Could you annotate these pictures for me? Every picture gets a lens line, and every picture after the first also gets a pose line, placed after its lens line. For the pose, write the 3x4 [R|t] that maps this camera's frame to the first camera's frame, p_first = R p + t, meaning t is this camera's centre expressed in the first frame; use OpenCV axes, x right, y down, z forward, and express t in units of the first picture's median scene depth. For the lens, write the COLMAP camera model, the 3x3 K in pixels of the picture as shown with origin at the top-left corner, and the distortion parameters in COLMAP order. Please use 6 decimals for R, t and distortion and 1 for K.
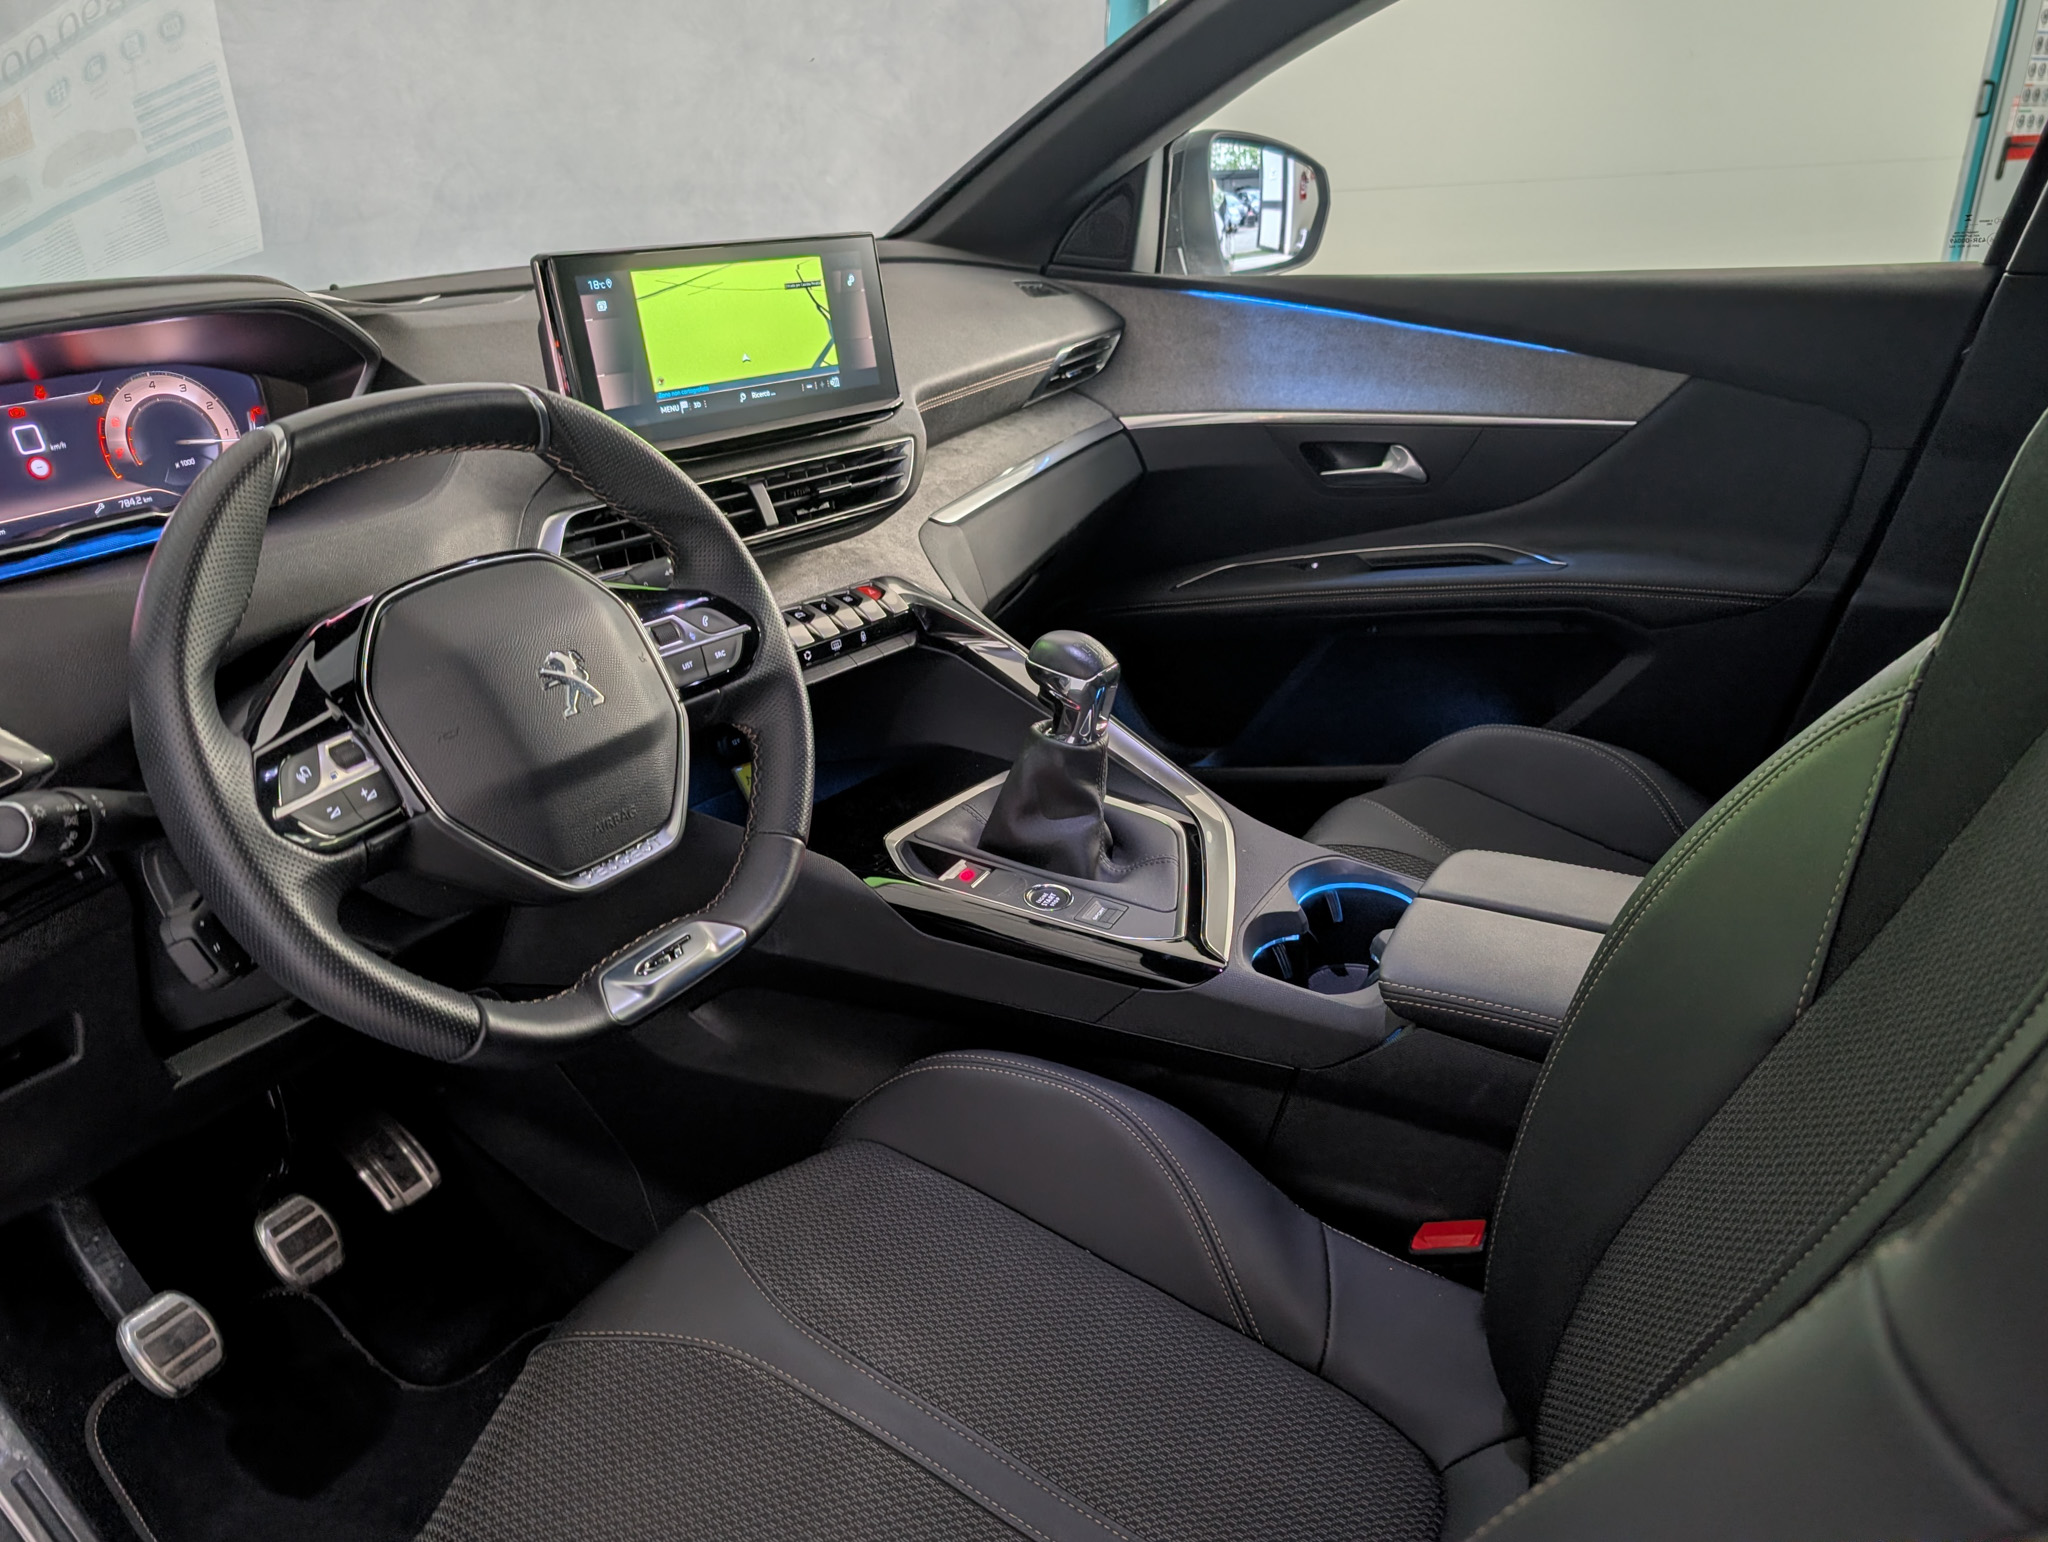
lens RADIAL K [[1513.7, 0, 1024.0], [0, 1513.7, 771.0], [0, 0, 1]] dist [0.012977, -0.009732]
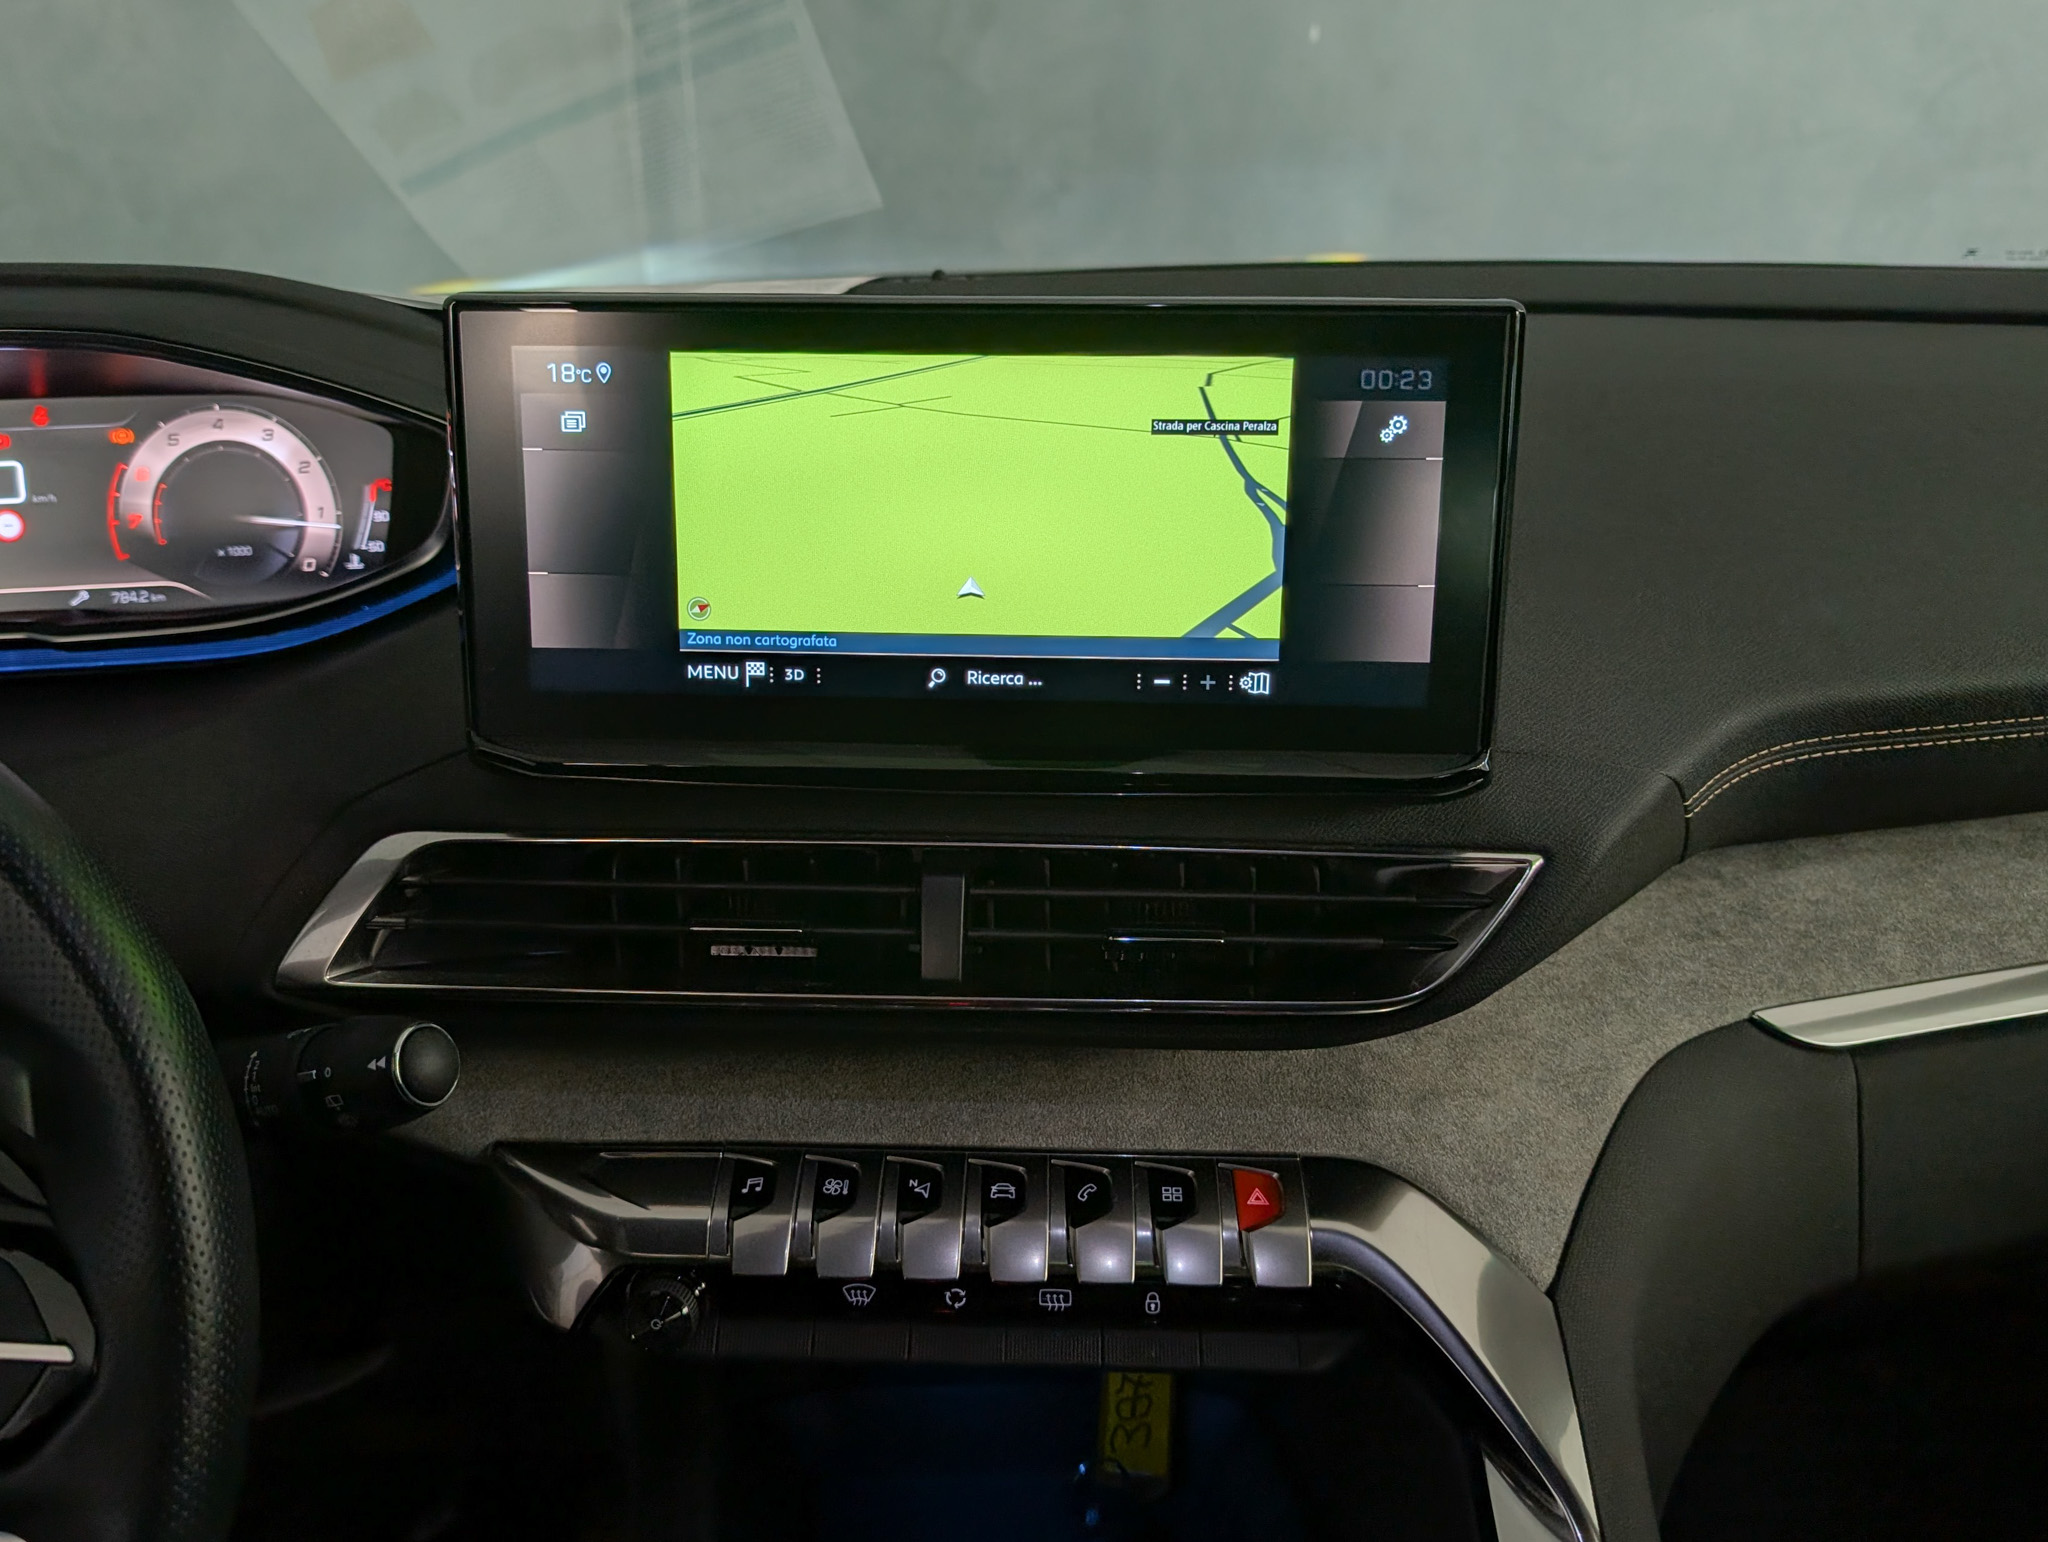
lens RADIAL K [[1811.1, 0, 964.1], [0, 1811.1, 748.3], [0, 0, 1]] dist [-0.019353, -0.015107]
pose [[0.579548, 0.307613, -0.754651, 0.193815], [-0.317662, 0.938047, 0.138414, -0.306517], [0.750477, 0.159507, 0.641360, 0.720316]]
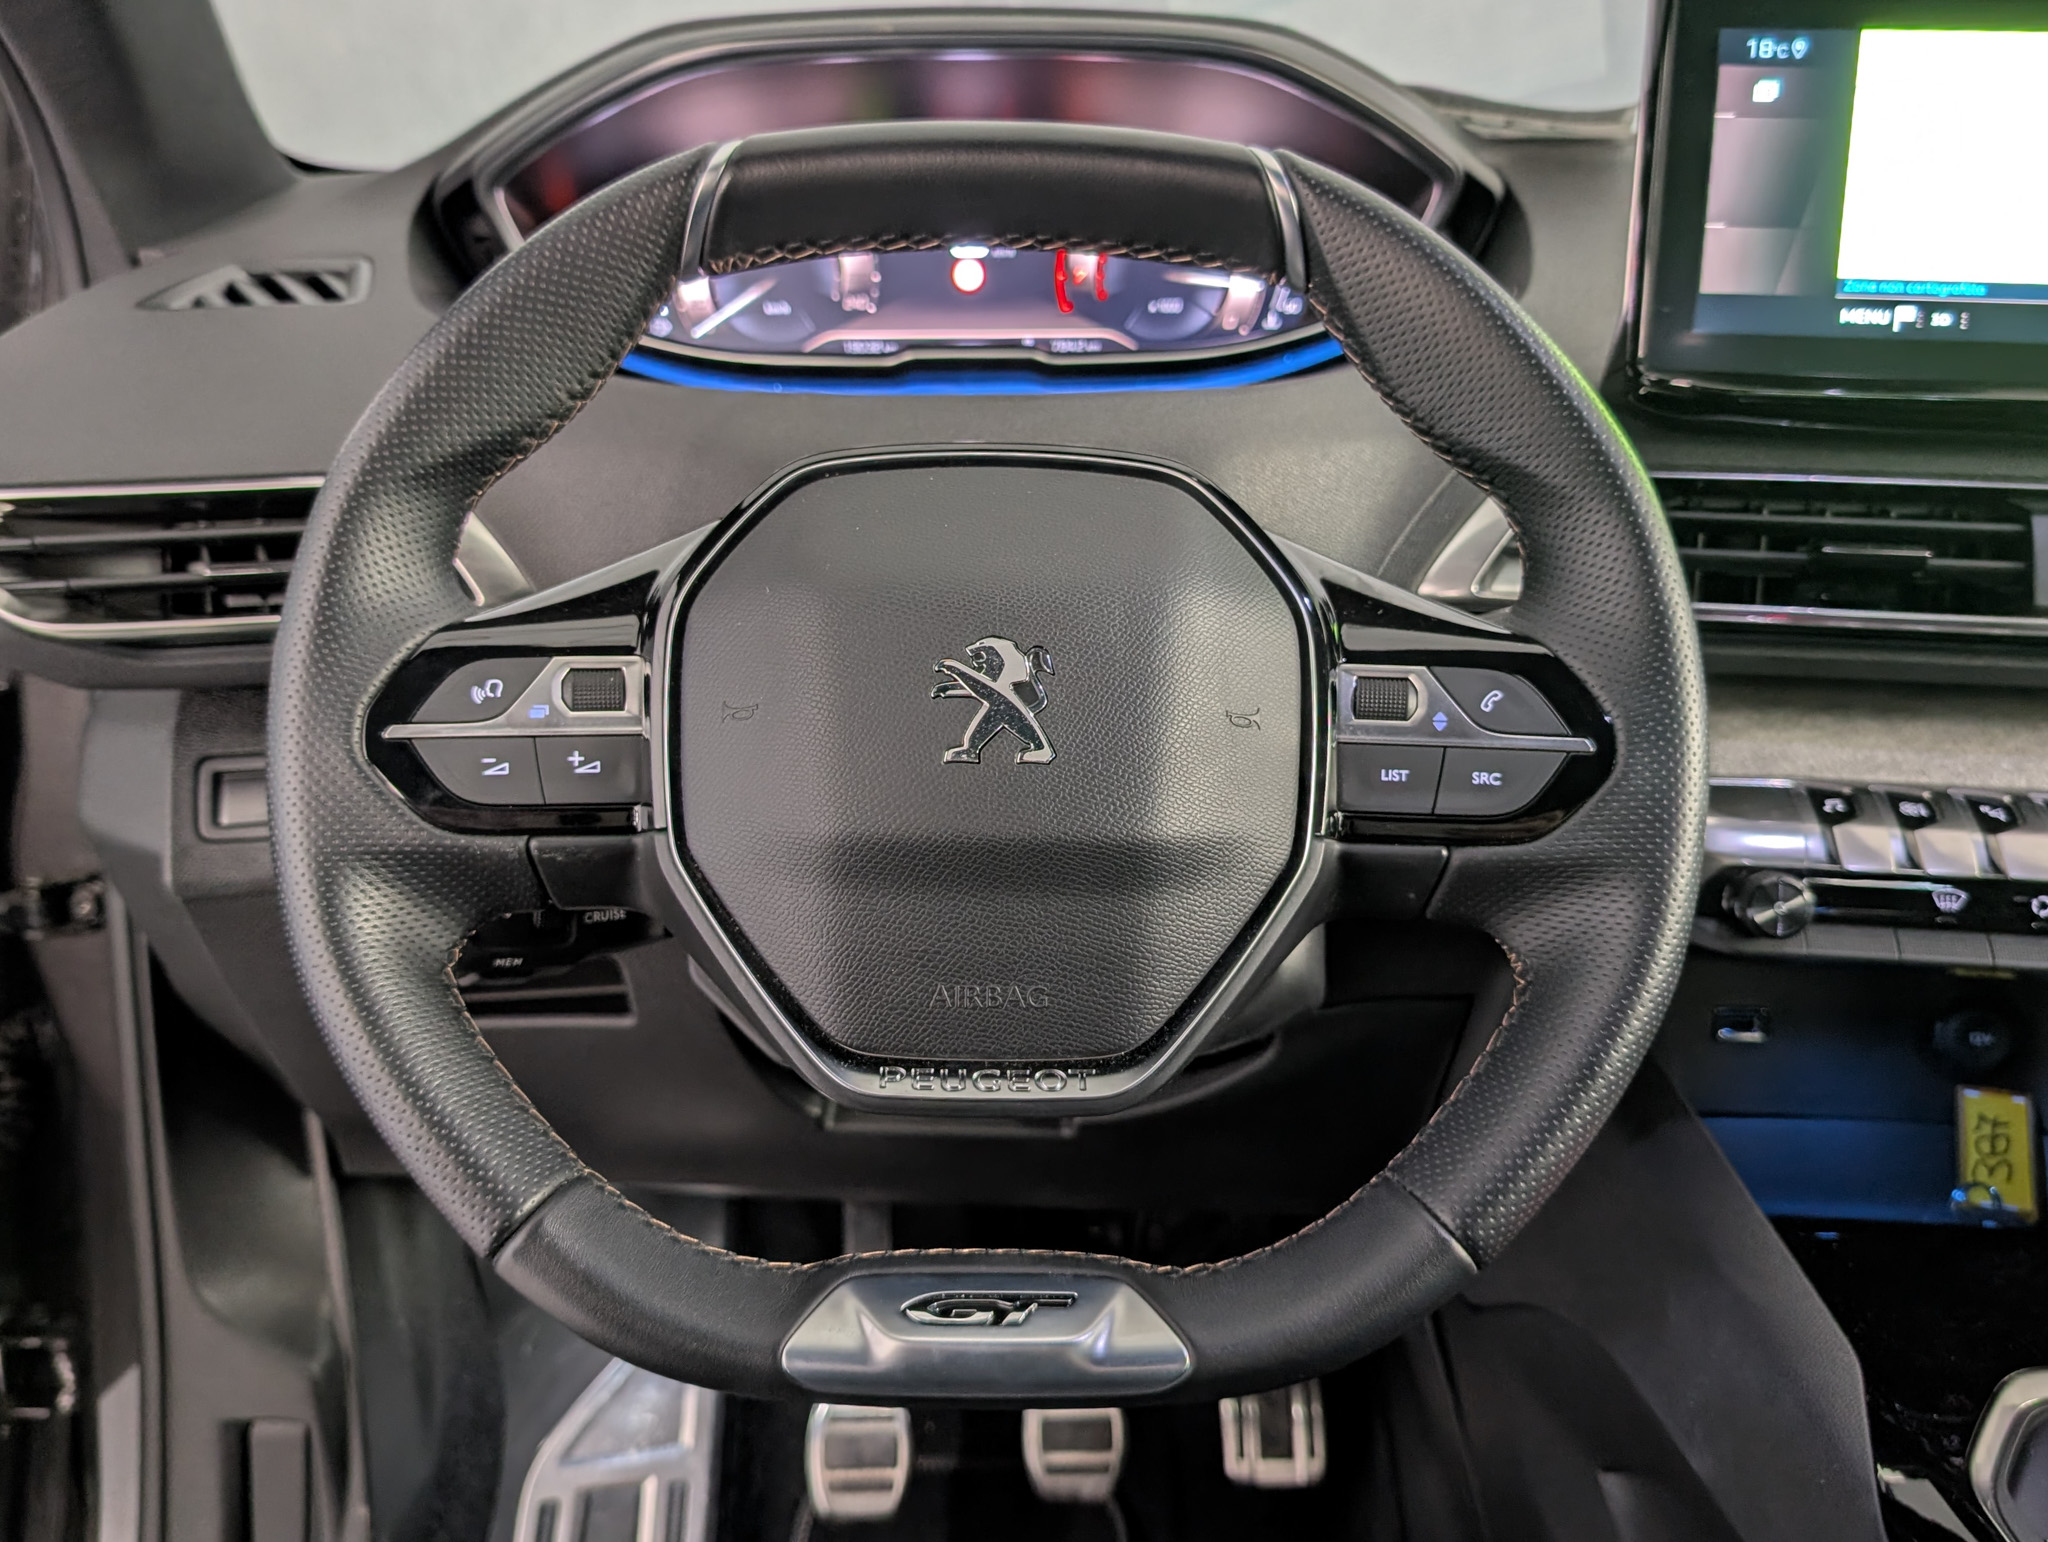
lens RADIAL K [[1884.5, 0, 992.9], [0, 1884.5, 692.7], [0, 0, 1]] dist [0.062588, -0.139502]
pose [[0.520377, 0.268663, -0.810573, 0.140216], [-0.350432, 0.932795, 0.084201, -0.079724], [0.778720, 0.240235, 0.579554, 0.457688]]
